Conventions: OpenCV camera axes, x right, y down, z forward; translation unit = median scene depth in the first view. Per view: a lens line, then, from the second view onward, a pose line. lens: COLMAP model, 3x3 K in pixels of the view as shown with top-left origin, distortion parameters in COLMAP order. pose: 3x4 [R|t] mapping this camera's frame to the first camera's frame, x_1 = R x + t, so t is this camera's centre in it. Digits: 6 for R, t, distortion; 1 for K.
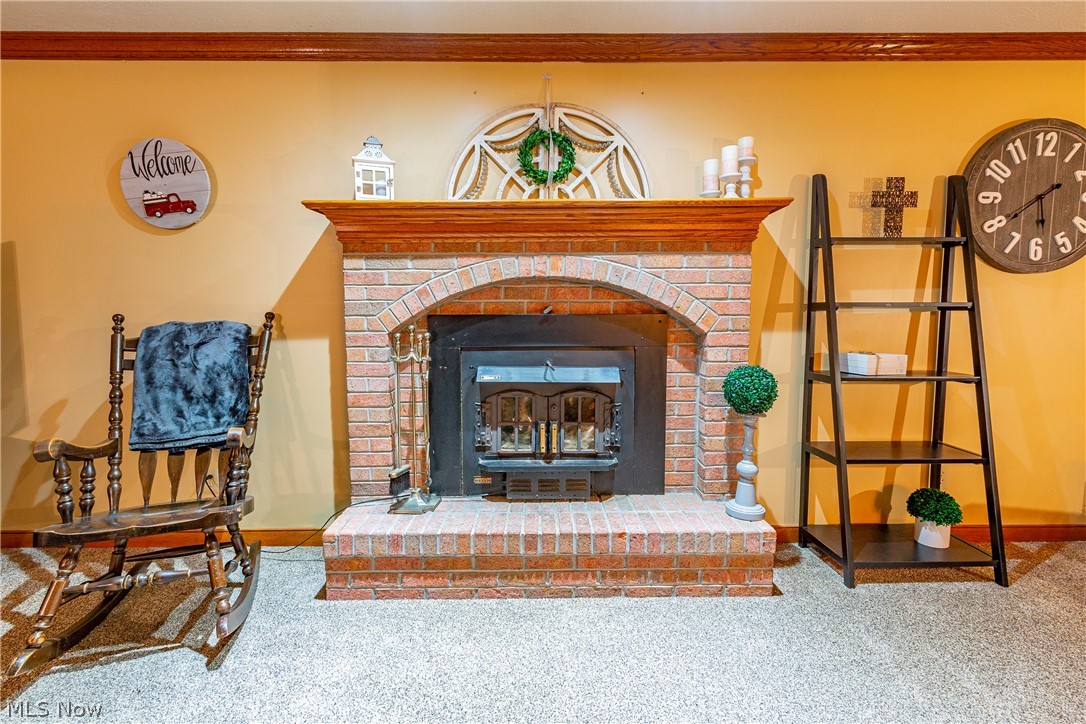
lens RADIAL K [[505.5, 0, 541.6], [0, 505.5, 355.9], [0, 0, 1]] dist [0.004851, 0.000428]
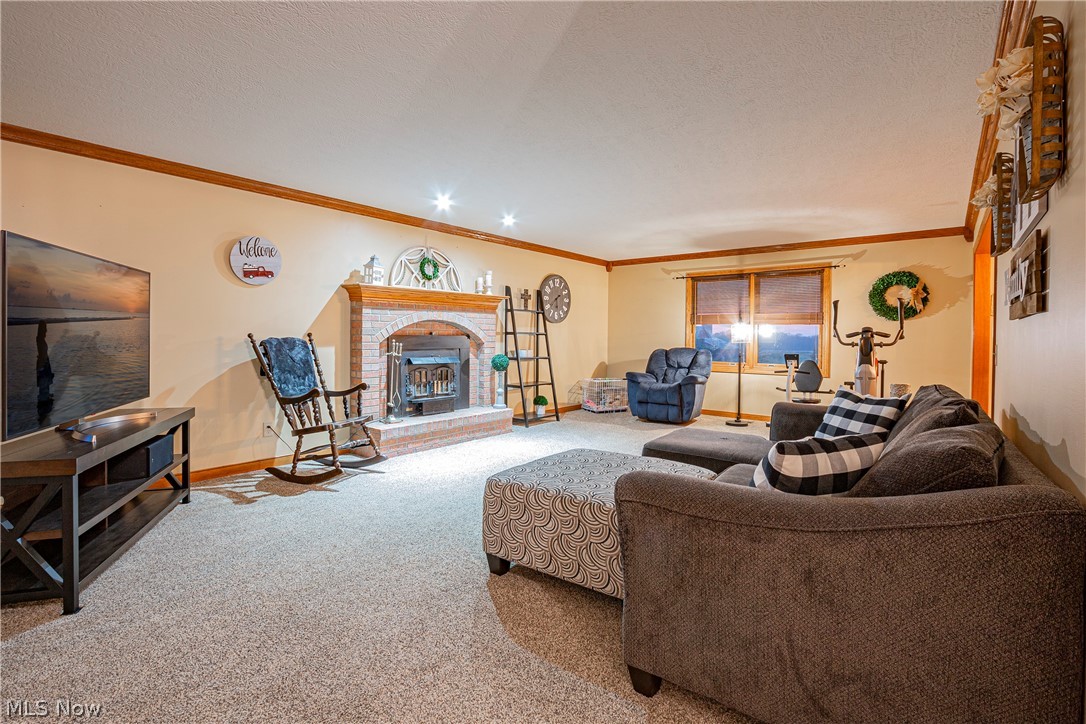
lens RADIAL K [[505.5, 0, 543.4], [0, 505.5, 355.2], [0, 0, 1]] dist [0.004851, 0.000428]
pose [[0.635272, -0.021302, 0.771995, -1.480635], [0.052011, 0.998530, -0.015247, 0.074534], [-0.770535, 0.049838, 0.635446, -0.897667]]
